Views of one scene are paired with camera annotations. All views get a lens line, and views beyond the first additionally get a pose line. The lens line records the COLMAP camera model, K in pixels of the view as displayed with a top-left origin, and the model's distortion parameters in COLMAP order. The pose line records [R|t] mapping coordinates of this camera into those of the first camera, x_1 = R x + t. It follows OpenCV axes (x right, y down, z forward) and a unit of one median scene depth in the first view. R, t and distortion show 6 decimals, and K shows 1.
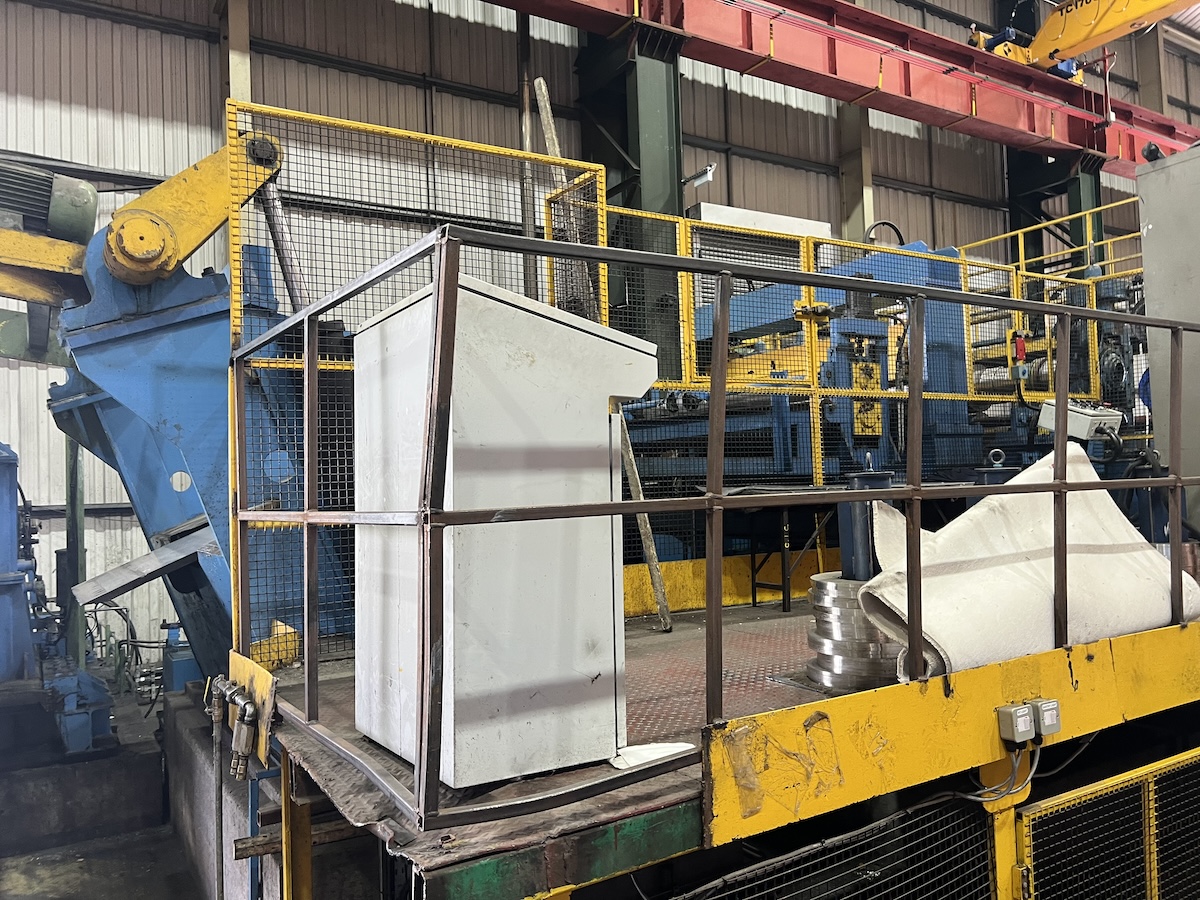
lens RADIAL K [[921.7, 0, 600.0], [0, 921.7, 450.0], [0, 0, 1]] dist [0.063345, -0.097334]
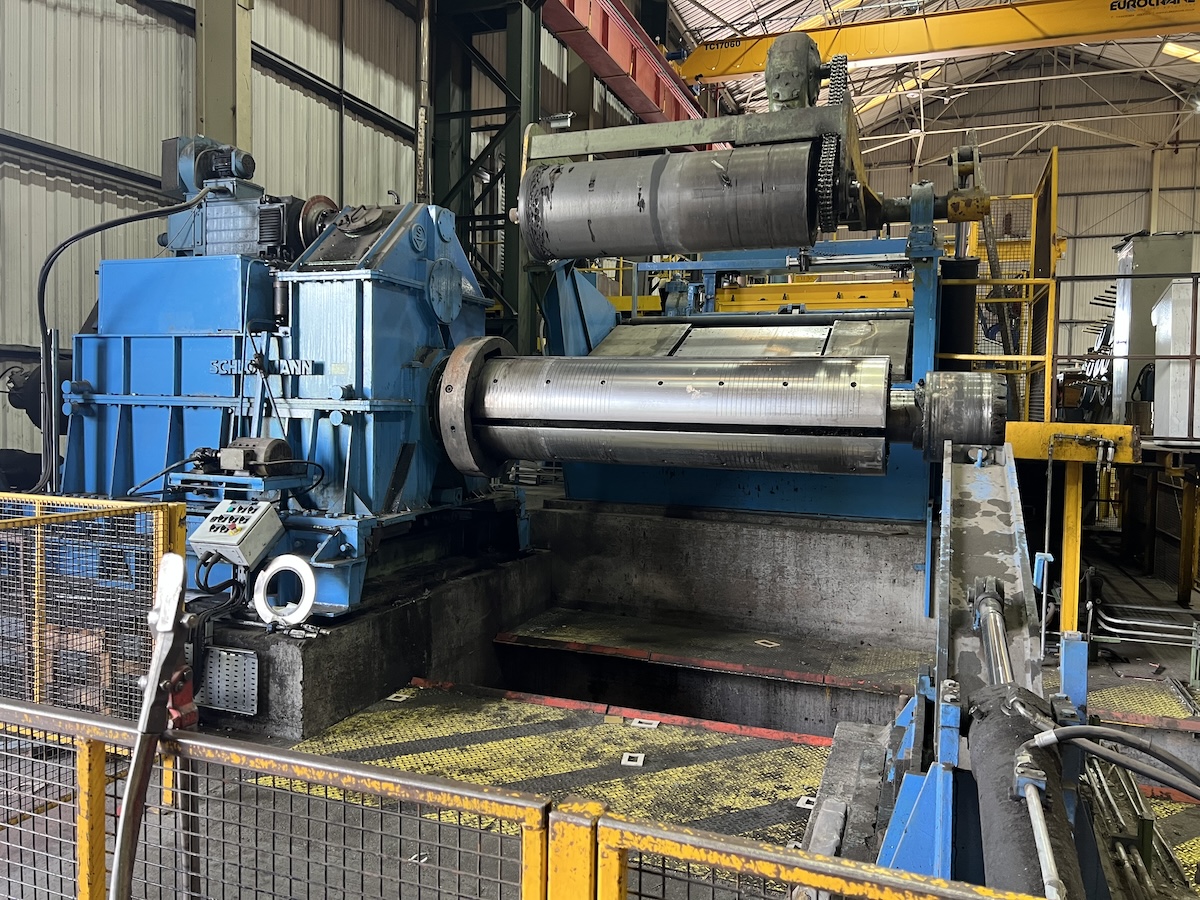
lens RADIAL K [[893.8, 0, 606.0], [0, 893.8, 435.3], [0, 0, 1]] dist [0.069254, -0.080676]
pose [[0.800145, 0.033713, 0.598858, -0.655699], [-0.077107, 0.995916, 0.046957, 0.060780], [-0.594830, -0.083748, 0.799477, 0.002313]]
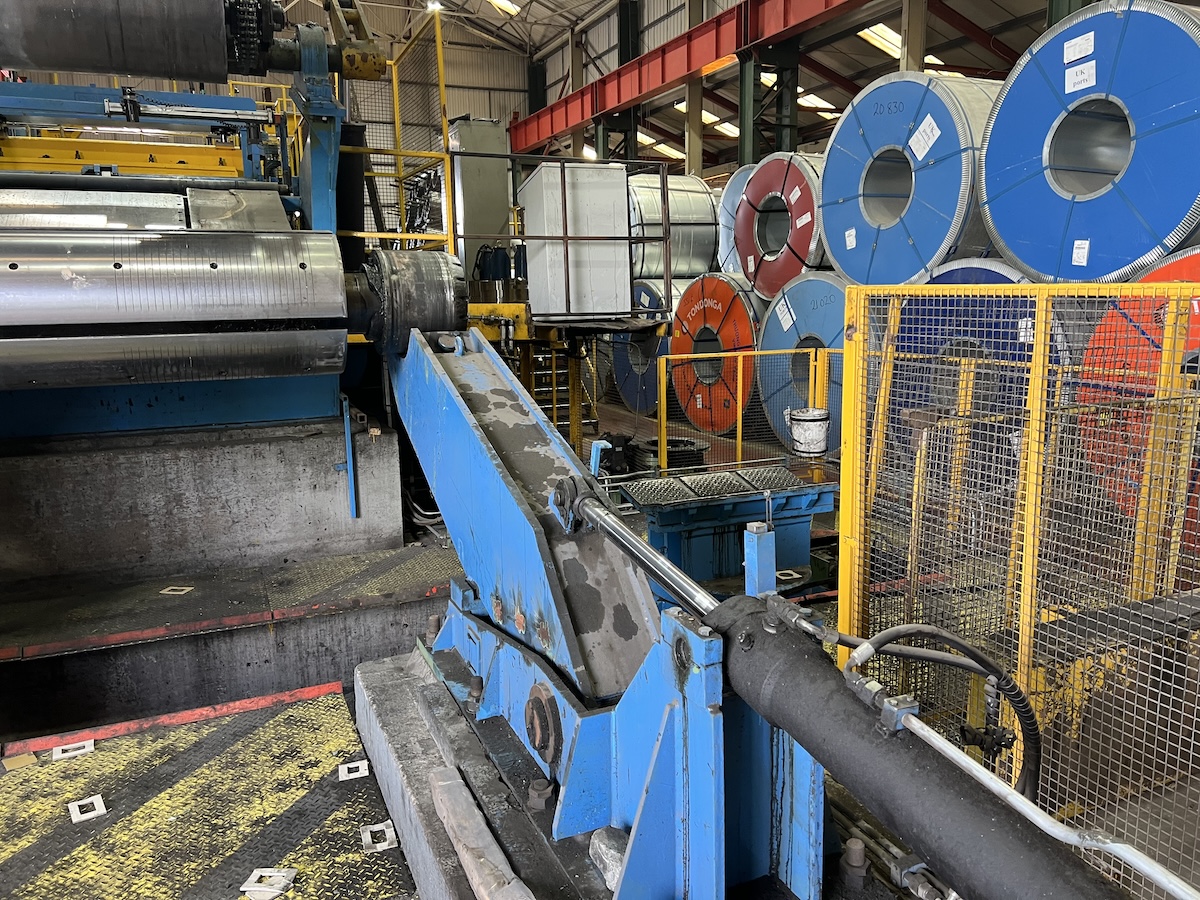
lens RADIAL K [[893.8, 0, 606.0], [0, 893.8, 435.3], [0, 0, 1]] dist [0.069254, -0.080676]
pose [[0.158945, -0.122650, 0.979639, -0.639626], [-0.034576, 0.990953, 0.129676, 0.063614], [-0.986682, -0.054483, 0.153267, 0.107151]]
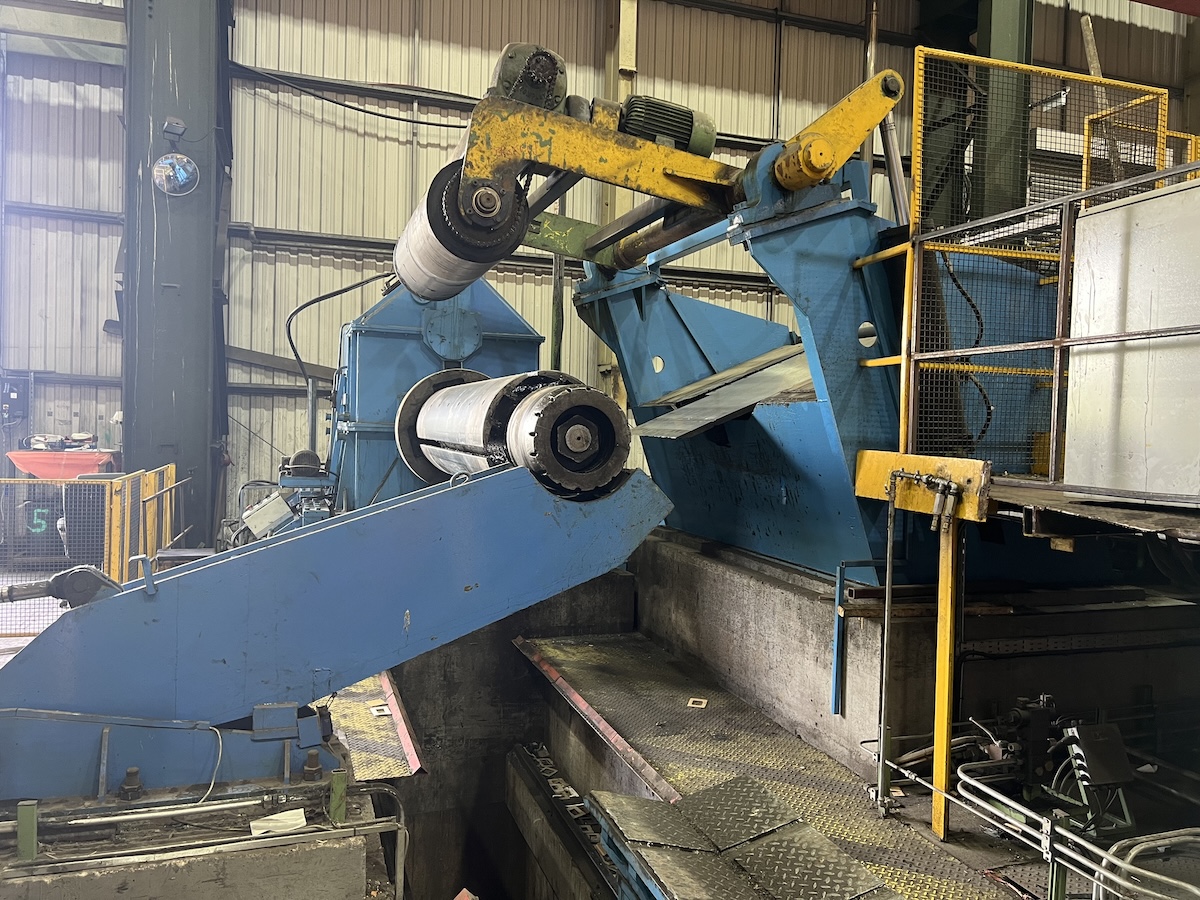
lens RADIAL K [[900.1, 0, 603.7], [0, 900.1, 442.4], [0, 0, 1]] dist [0.063944, -0.079737]
pose [[0.967752, 0.068696, -0.242356, -0.130168], [-0.052774, 0.996037, 0.071595, 0.032693], [0.246314, -0.056496, 0.967542, -0.110193]]
